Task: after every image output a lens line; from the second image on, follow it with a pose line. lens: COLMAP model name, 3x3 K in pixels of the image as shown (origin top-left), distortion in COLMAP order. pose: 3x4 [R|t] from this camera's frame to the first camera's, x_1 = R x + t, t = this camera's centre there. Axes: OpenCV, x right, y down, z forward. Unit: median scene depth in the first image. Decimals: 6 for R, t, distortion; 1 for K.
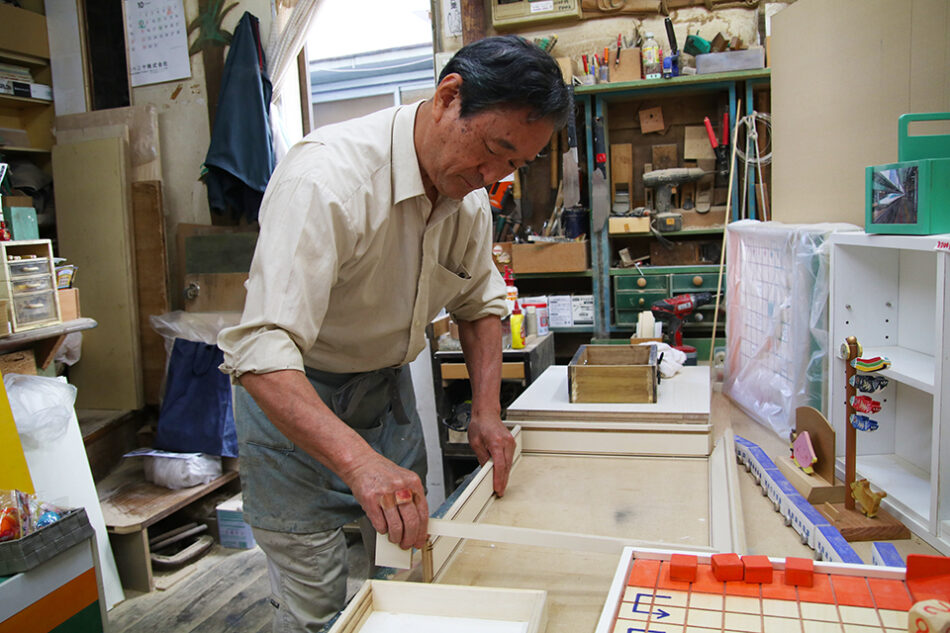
lens RADIAL K [[746.9, 0, 475.4], [0, 746.9, 315.0], [0, 0, 1]] dist [-0.079318, 0.058325]
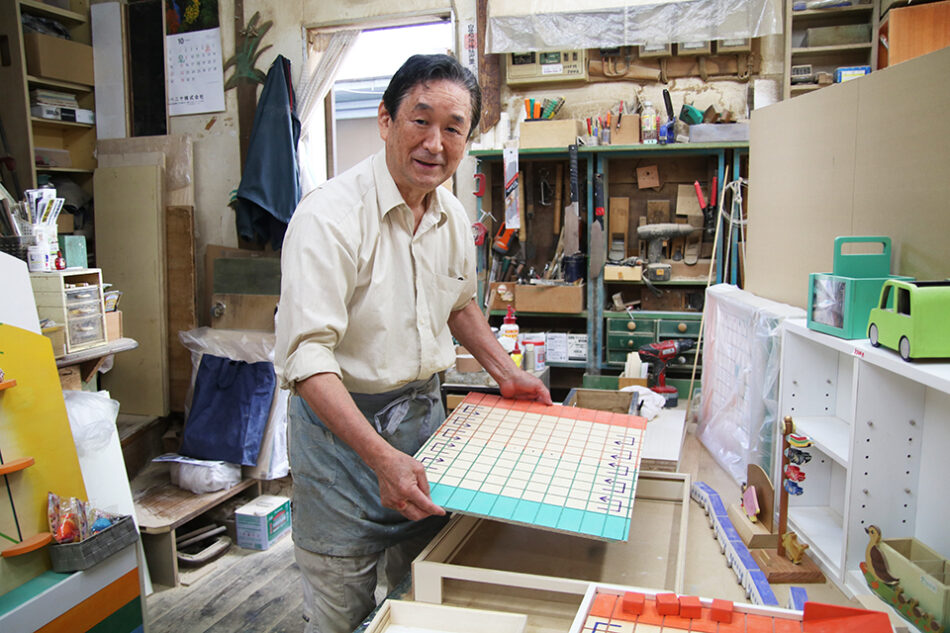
lens RADIAL K [[746.9, 0, 475.3], [0, 746.9, 318.1], [0, 0, 1]] dist [-0.079318, 0.058325]
pose [[0.999046, 0.043557, -0.003076, -0.004453], [-0.043533, 0.999023, 0.007604, -0.053944], [0.003404, -0.007462, 0.999966, -0.101449]]
